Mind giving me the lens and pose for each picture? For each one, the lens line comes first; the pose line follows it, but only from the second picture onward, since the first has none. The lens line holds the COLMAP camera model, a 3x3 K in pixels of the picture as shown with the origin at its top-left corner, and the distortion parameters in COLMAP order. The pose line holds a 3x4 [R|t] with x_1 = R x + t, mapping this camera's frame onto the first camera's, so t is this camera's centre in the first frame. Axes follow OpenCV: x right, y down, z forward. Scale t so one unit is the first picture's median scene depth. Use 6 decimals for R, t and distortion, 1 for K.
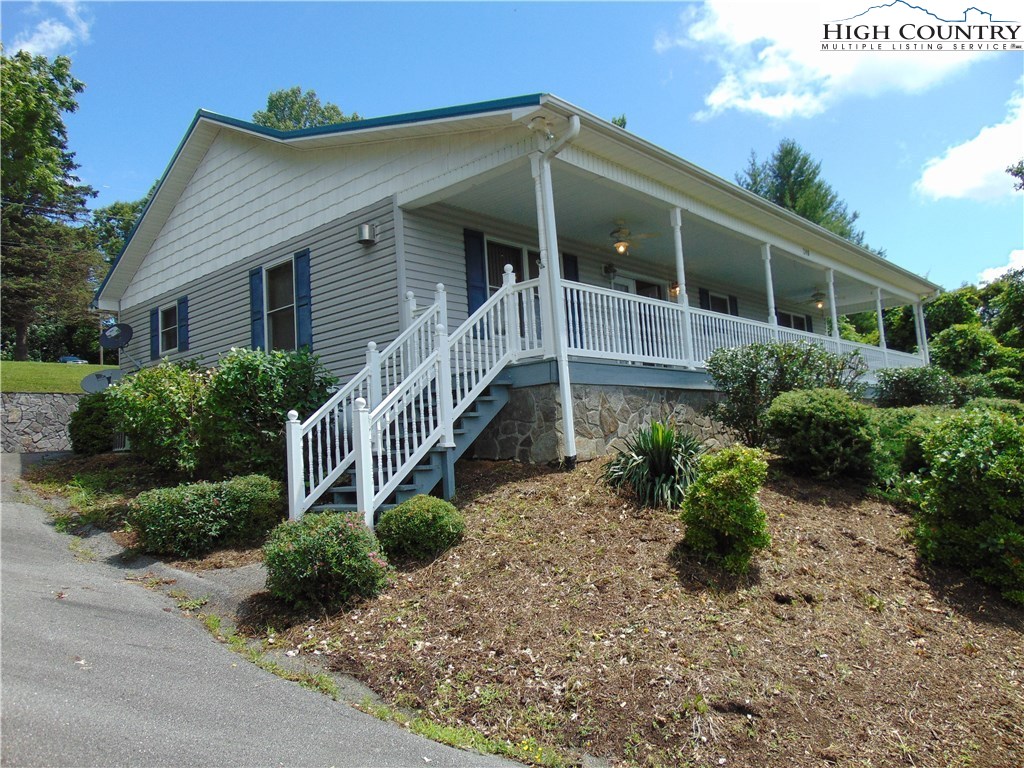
lens RADIAL K [[767.6, 0, 507.6], [0, 767.6, 380.6], [0, 0, 1]] dist [-0.013242, 0.041886]
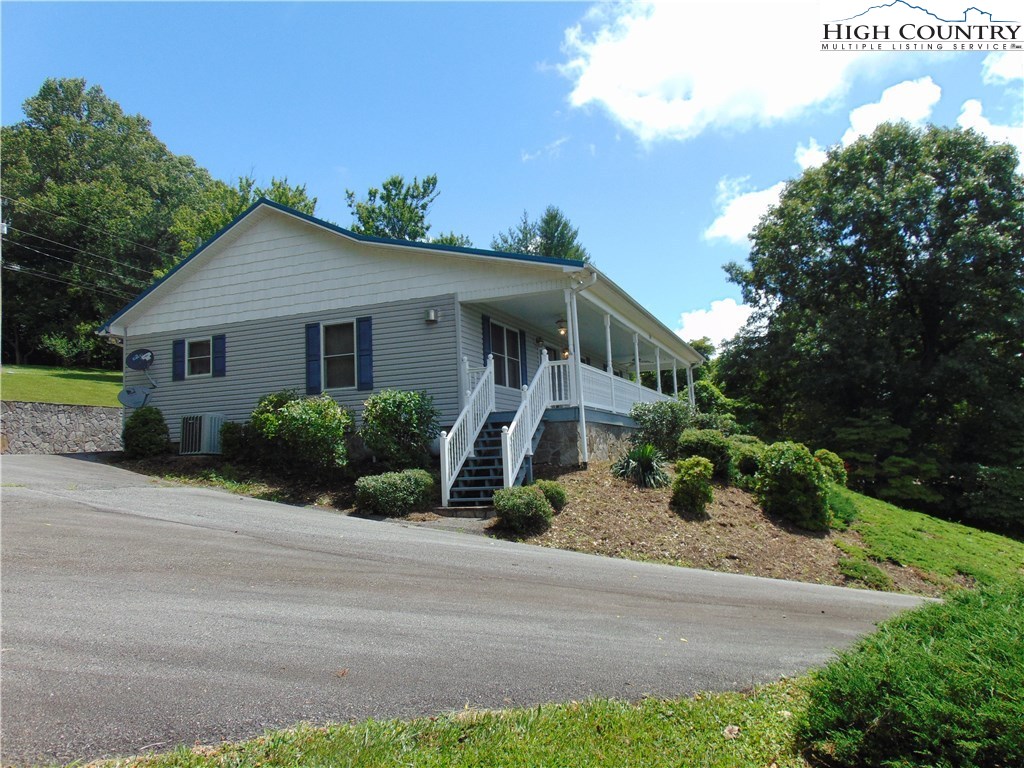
lens RADIAL K [[767.6, 0, 512.8], [0, 767.6, 383.3], [0, 0, 1]] dist [-0.013242, 0.041886]
pose [[0.935041, 0.056445, 0.350017, -0.571630], [-0.048628, 0.998333, -0.031087, -0.016875], [-0.351188, 0.012047, 0.936227, -0.499466]]
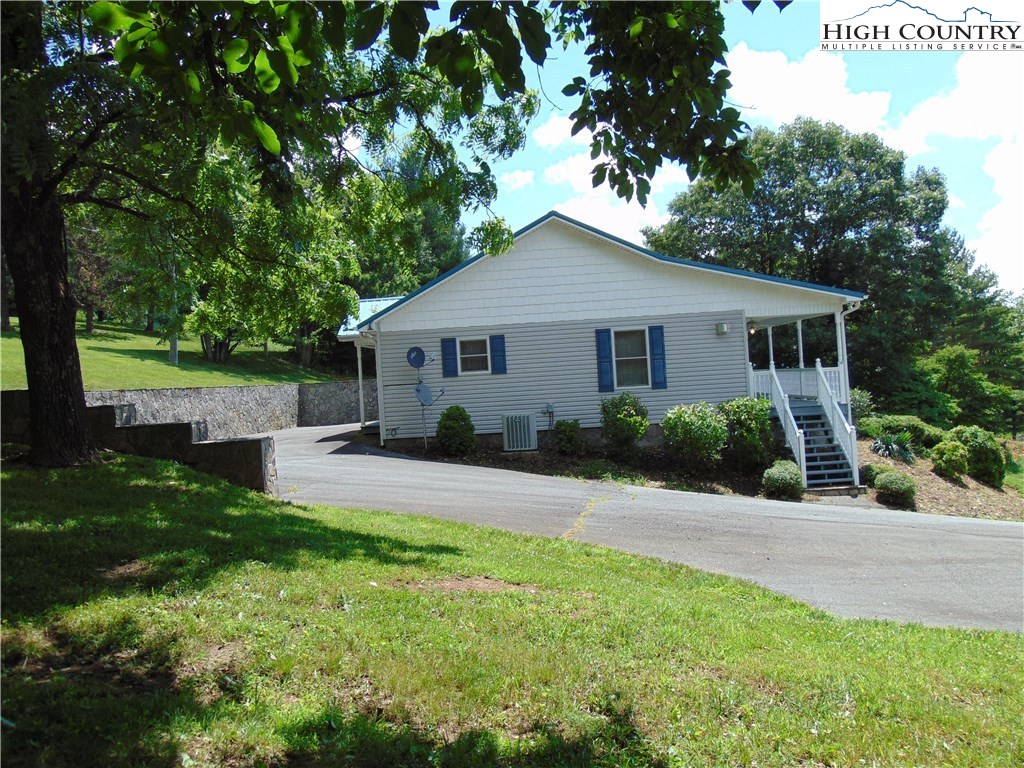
lens RADIAL K [[822.7, 0, 512.2], [0, 822.7, 385.7], [0, 0, 1]] dist [-0.024476, 0.033548]
pose [[0.752299, 0.008975, 0.658761, -1.903727], [-0.048597, 0.997939, 0.041901, -0.112513], [-0.657027, -0.063536, 0.751185, -0.163104]]
